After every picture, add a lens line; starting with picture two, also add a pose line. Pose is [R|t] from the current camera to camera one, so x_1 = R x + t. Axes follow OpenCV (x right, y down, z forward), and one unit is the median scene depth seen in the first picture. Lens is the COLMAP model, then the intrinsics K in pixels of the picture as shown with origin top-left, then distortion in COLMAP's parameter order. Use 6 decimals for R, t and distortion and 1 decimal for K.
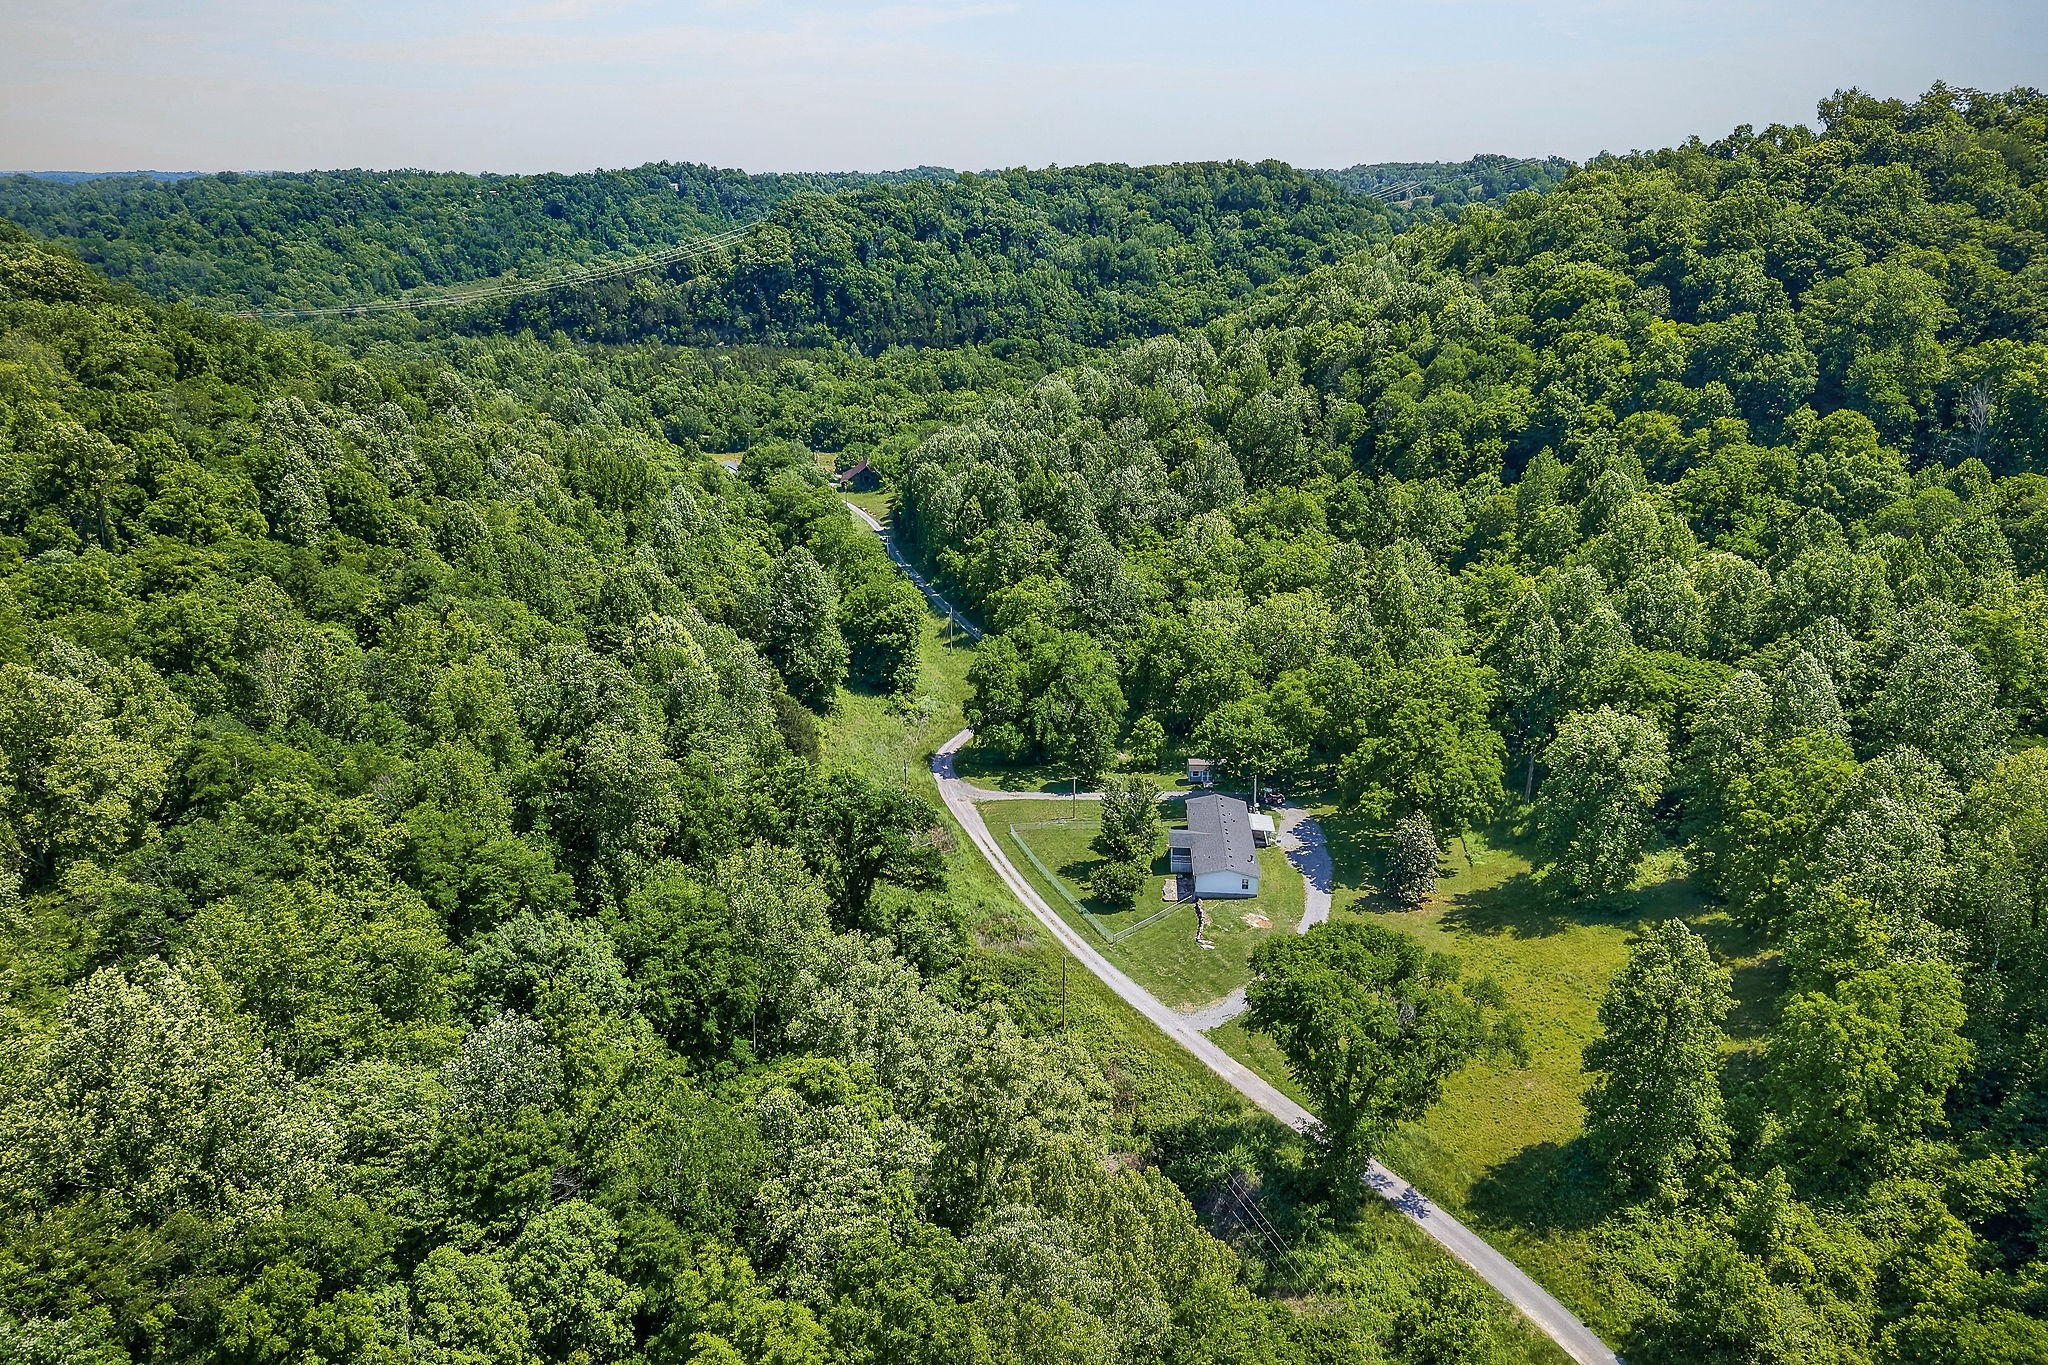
lens RADIAL K [[1036.0, 0, 1026.9], [0, 1036.0, 632.5], [0, 0, 1]] dist [0.002872, 0.000994]
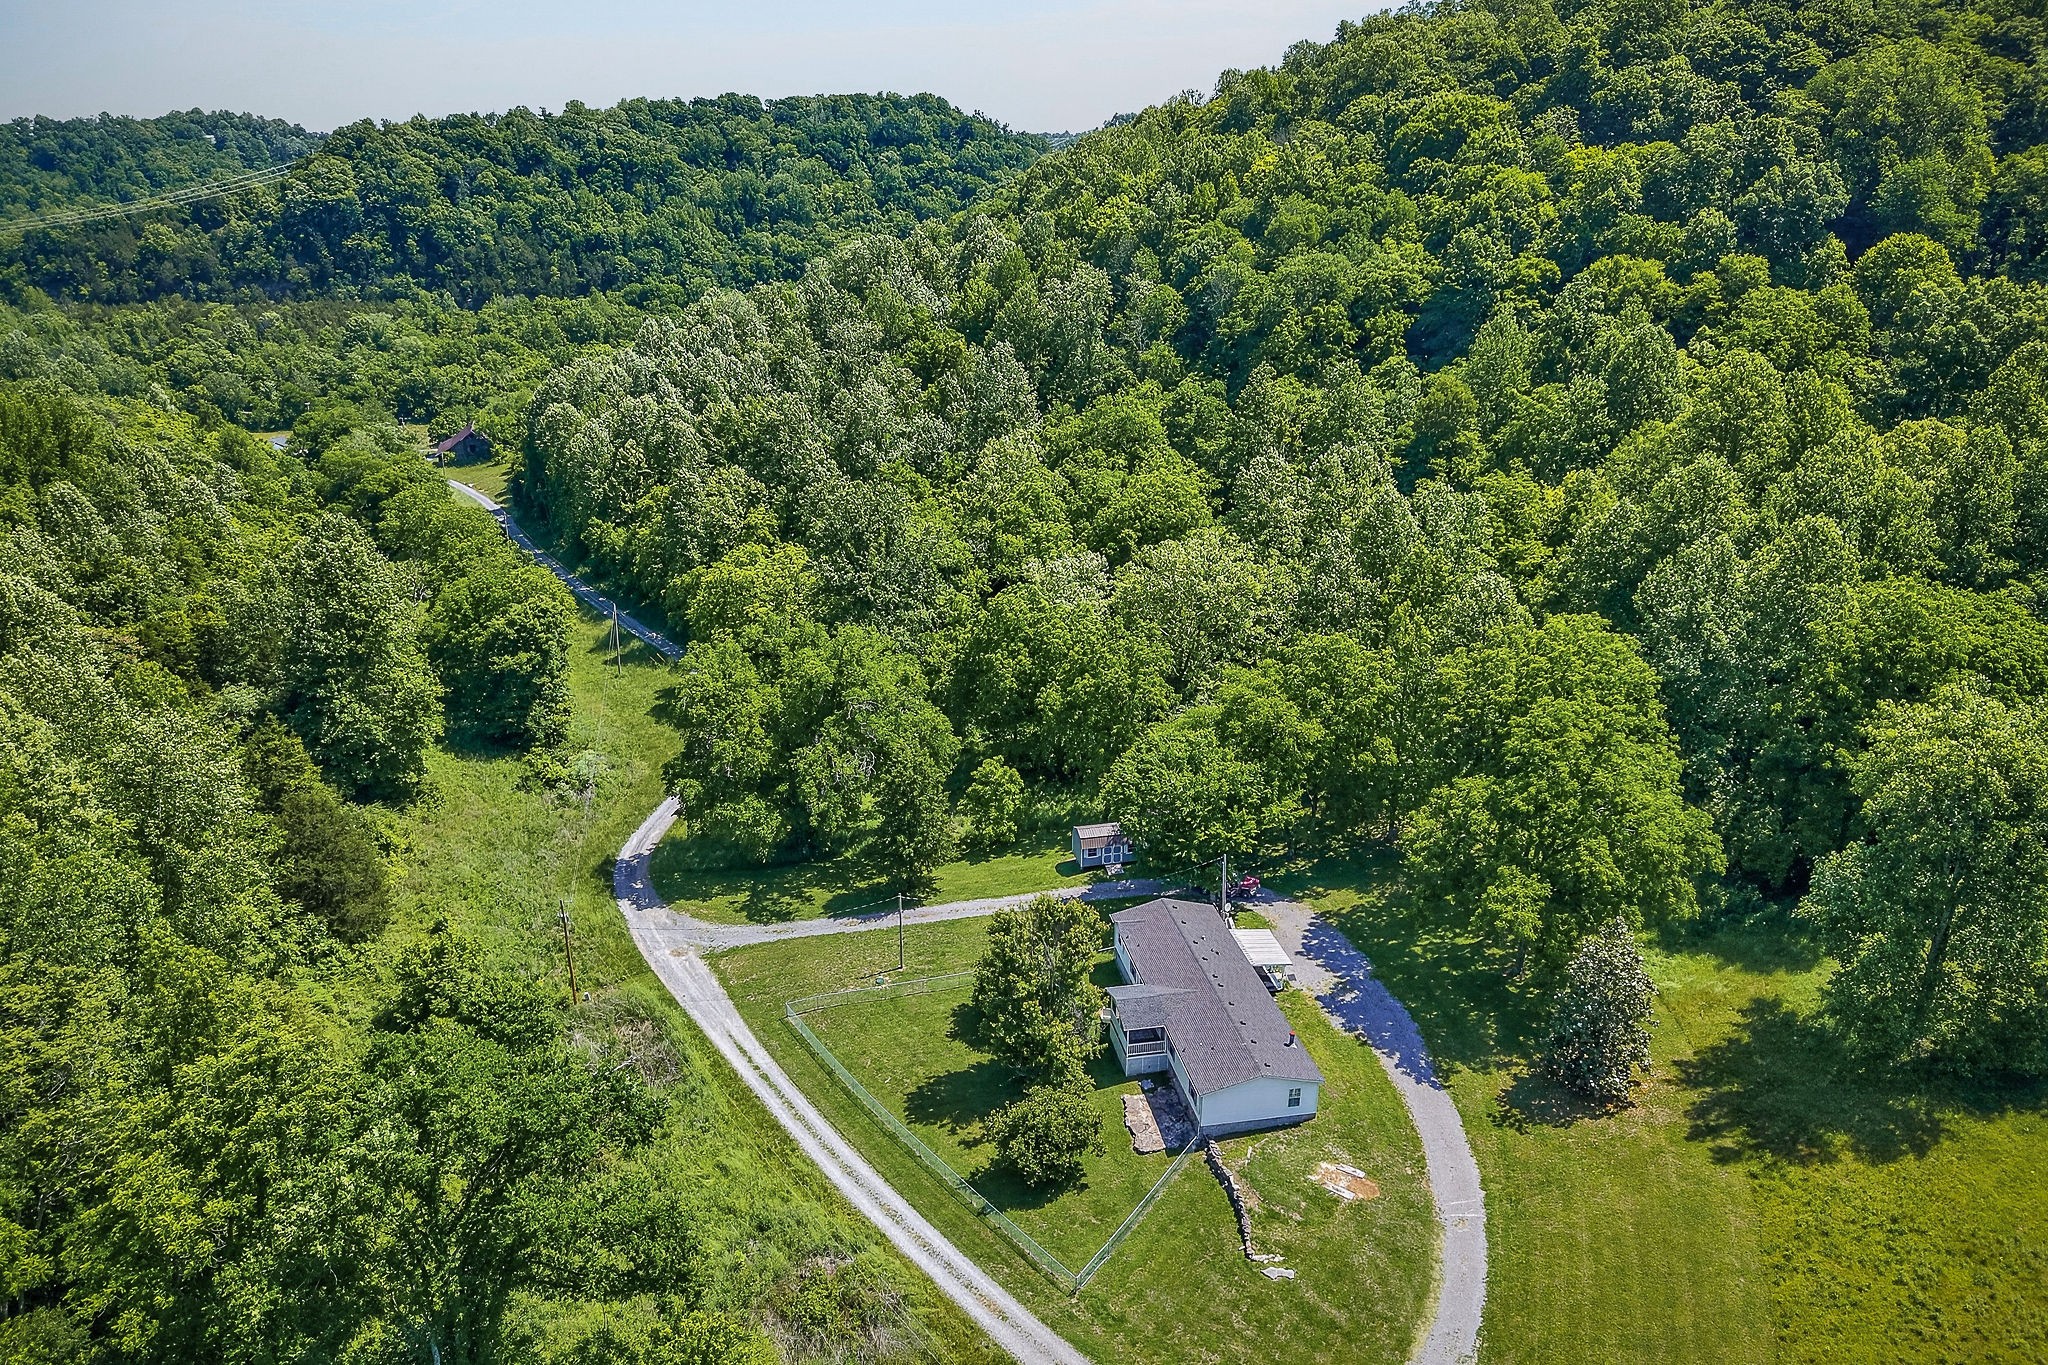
lens RADIAL K [[1039.7, 0, 921.4], [0, 1039.7, 639.9], [0, 0, 1]] dist [0.005943, 0.000417]
pose [[0.970546, -0.078605, 0.227733, -0.035878], [0.075302, 0.996892, 0.023171, -0.002260], [-0.228846, -0.005339, 0.973448, 0.313766]]
